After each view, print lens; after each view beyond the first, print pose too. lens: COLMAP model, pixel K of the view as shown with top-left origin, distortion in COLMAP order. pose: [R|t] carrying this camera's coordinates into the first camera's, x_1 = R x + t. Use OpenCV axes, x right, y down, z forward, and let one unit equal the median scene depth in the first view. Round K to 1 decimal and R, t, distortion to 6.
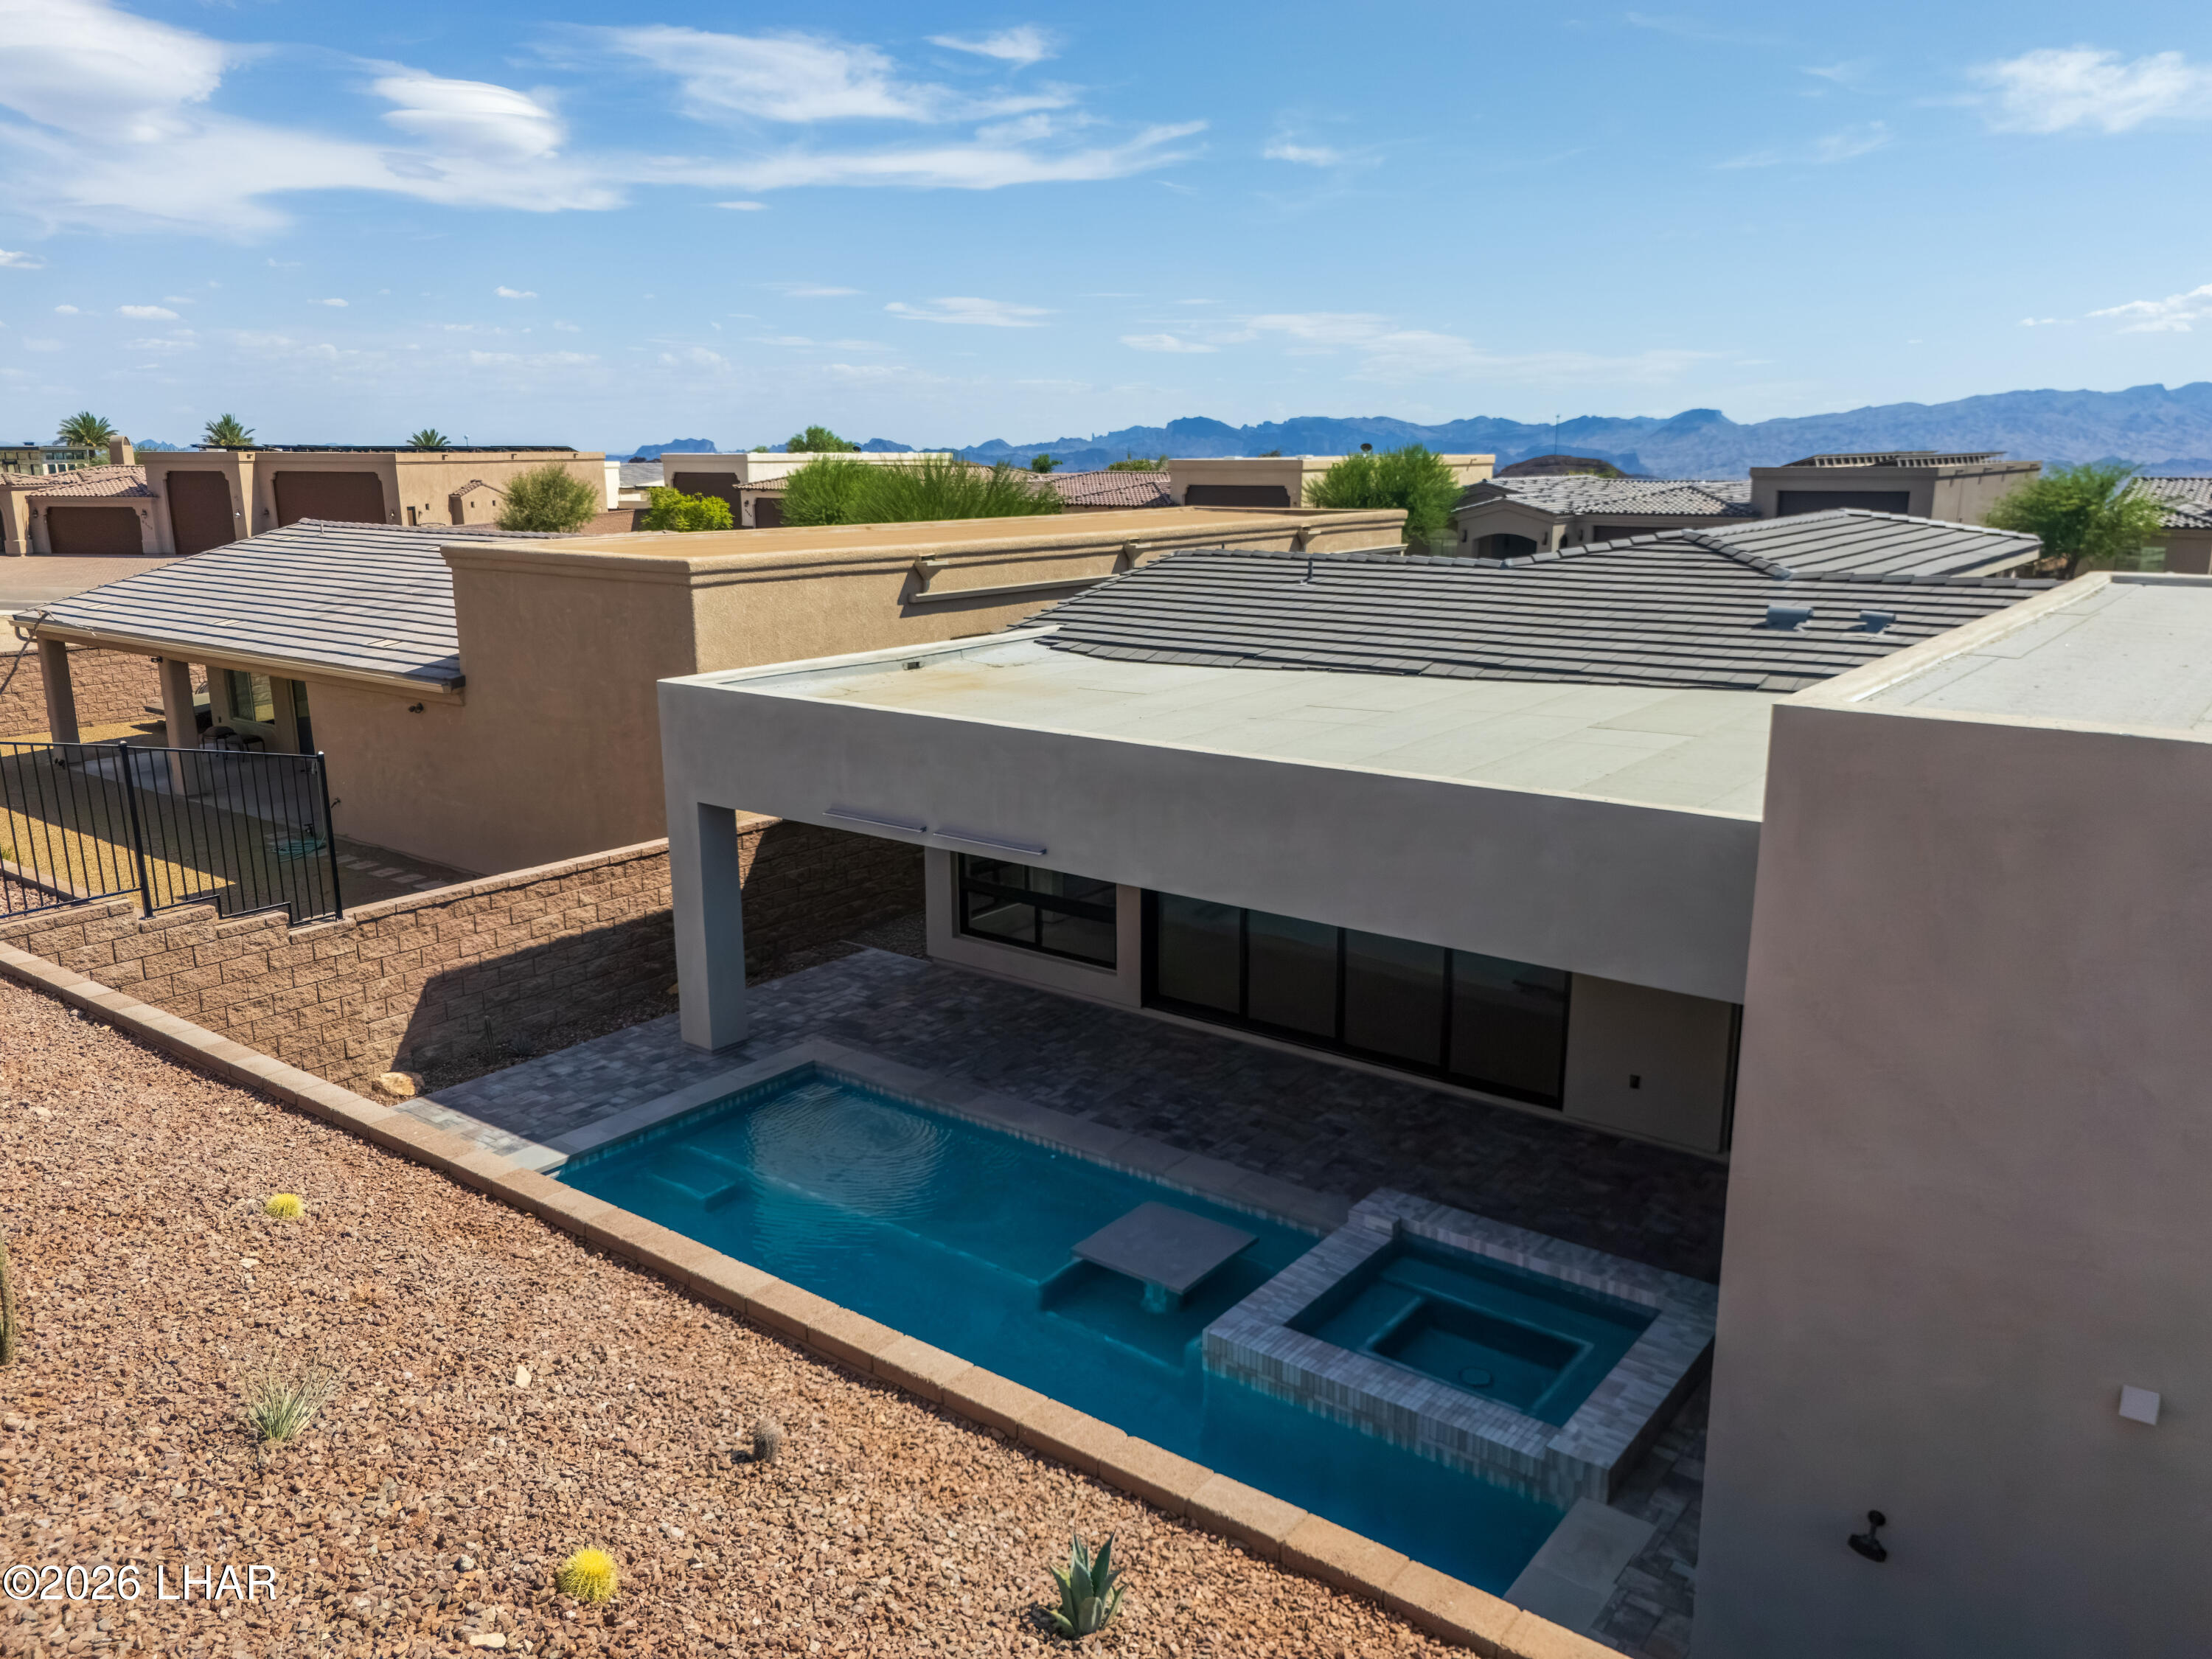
lens RADIAL K [[1639.5, 0, 1105.2], [0, 1639.5, 824.0], [0, 0, 1]] dist [0.058850, -0.048508]
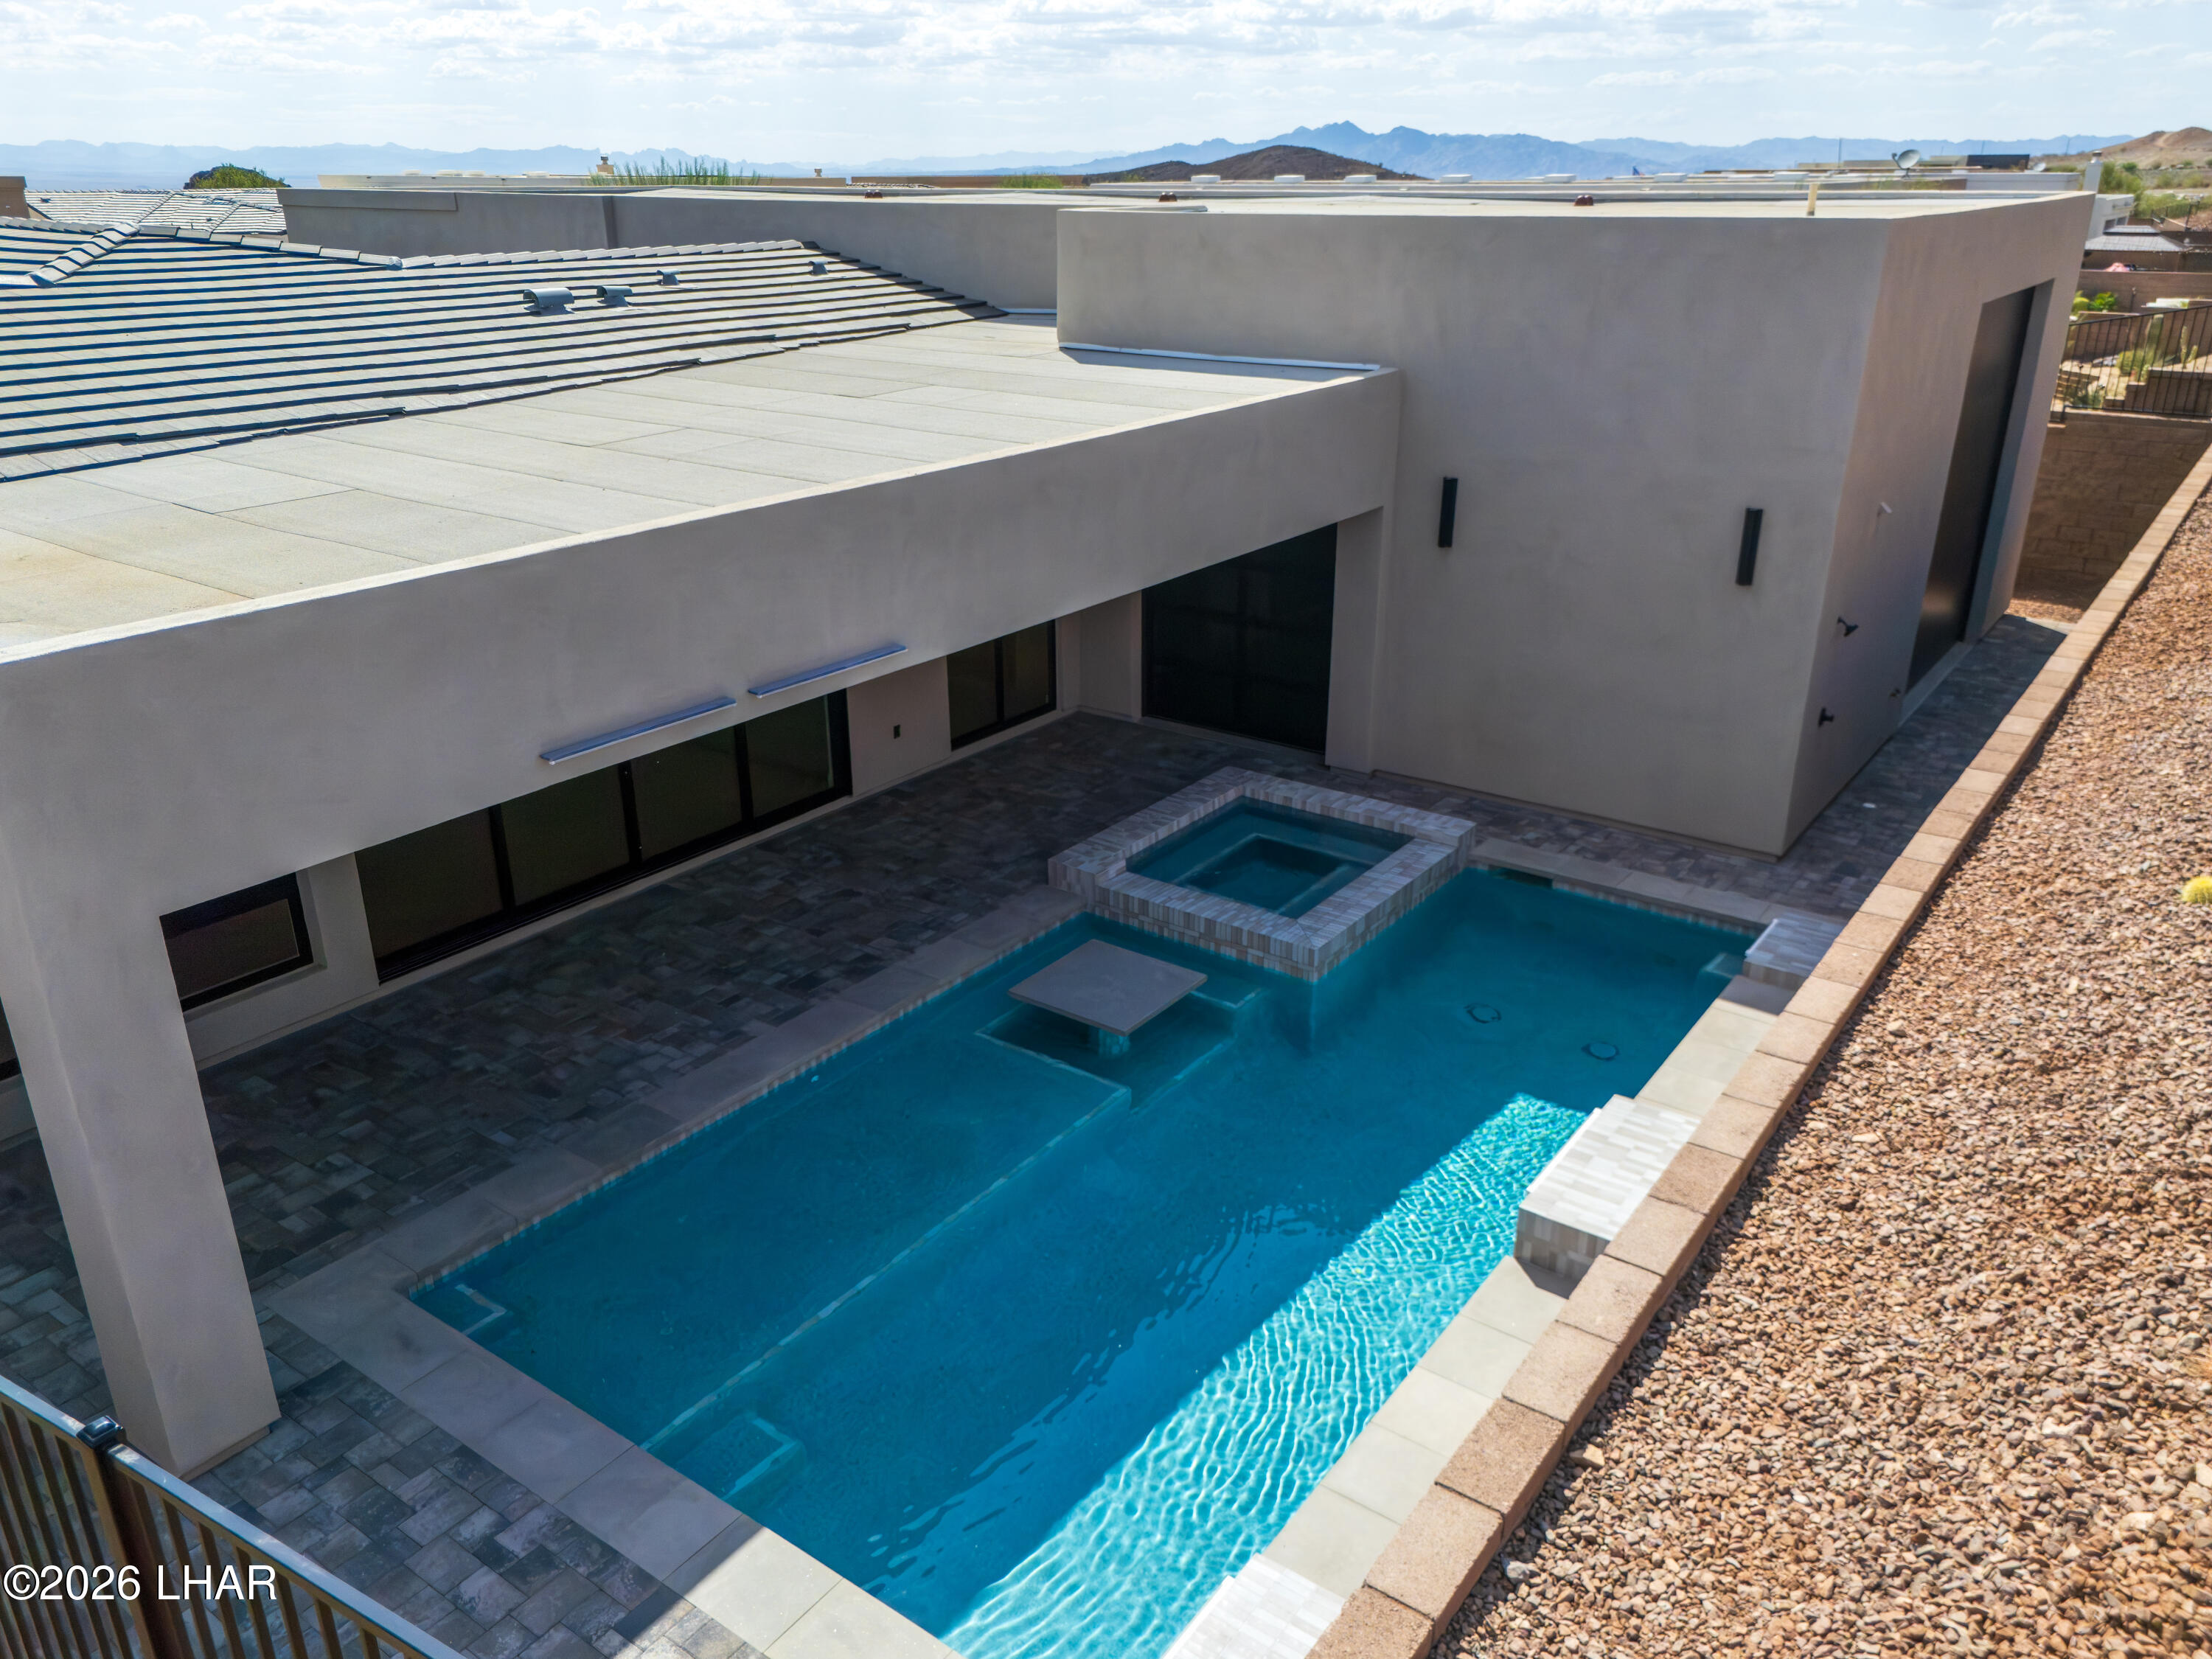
lens RADIAL K [[1639.5, 0, 1110.1], [0, 1639.5, 829.8], [0, 0, 1]] dist [0.058850, -0.048508]
pose [[-0.025388, -0.373055, 0.927462, -0.120285], [0.223697, 0.902115, 0.368983, -0.025887], [-0.974328, 0.216838, 0.060548, 0.137505]]
